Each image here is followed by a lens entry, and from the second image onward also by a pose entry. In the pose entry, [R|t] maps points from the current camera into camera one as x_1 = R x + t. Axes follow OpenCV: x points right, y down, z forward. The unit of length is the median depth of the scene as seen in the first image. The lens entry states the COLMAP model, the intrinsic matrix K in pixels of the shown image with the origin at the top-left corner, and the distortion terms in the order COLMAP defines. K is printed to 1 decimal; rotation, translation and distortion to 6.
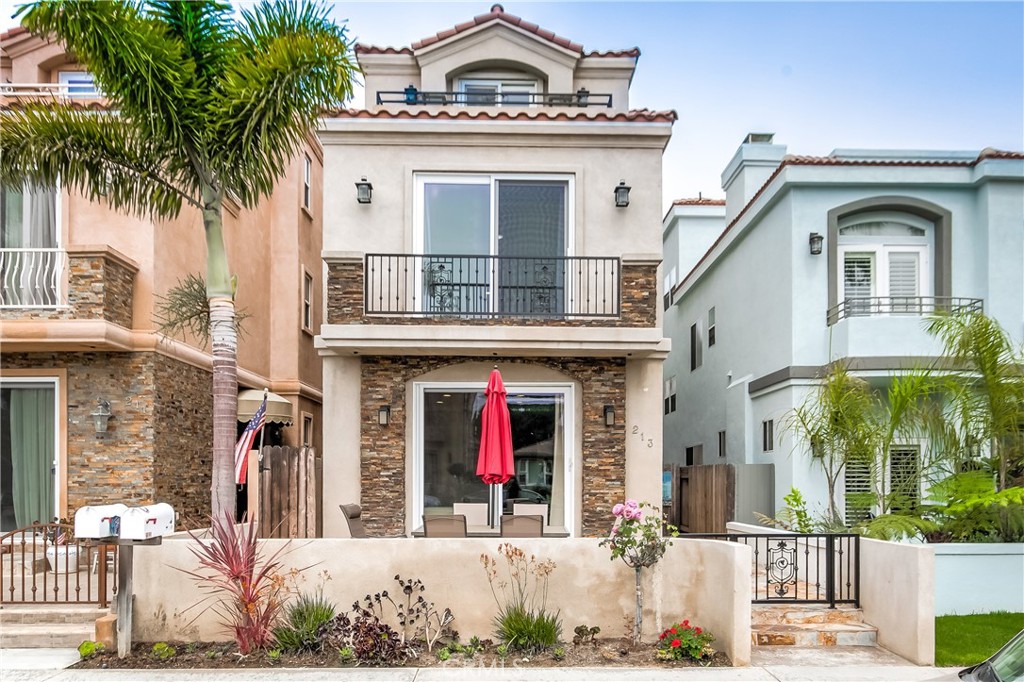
lens RADIAL K [[773.1, 0, 511.4], [0, 773.1, 388.1], [0, 0, 1]] dist [-0.000961, 0.001511]
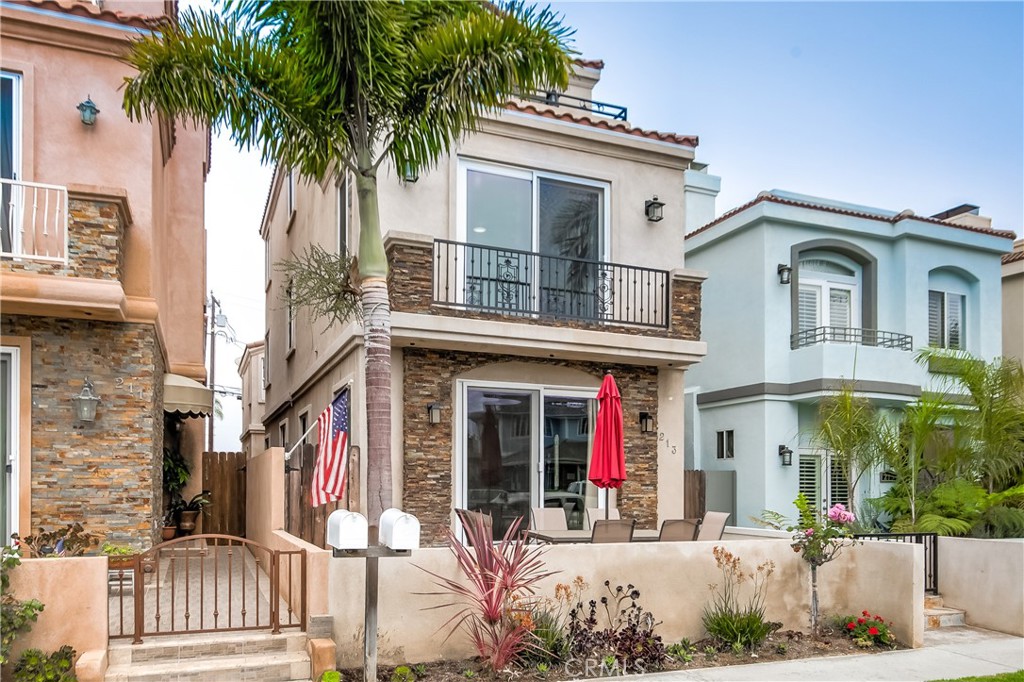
lens RADIAL K [[820.1, 0, 513.0], [0, 820.1, 379.6], [0, 0, 1]] dist [0.004953, 0.002777]
pose [[0.926525, 0.054702, 0.372234, -0.442852], [-0.052249, 0.998495, -0.016682, 0.006075], [-0.372587, -0.003992, 0.927989, 0.049810]]
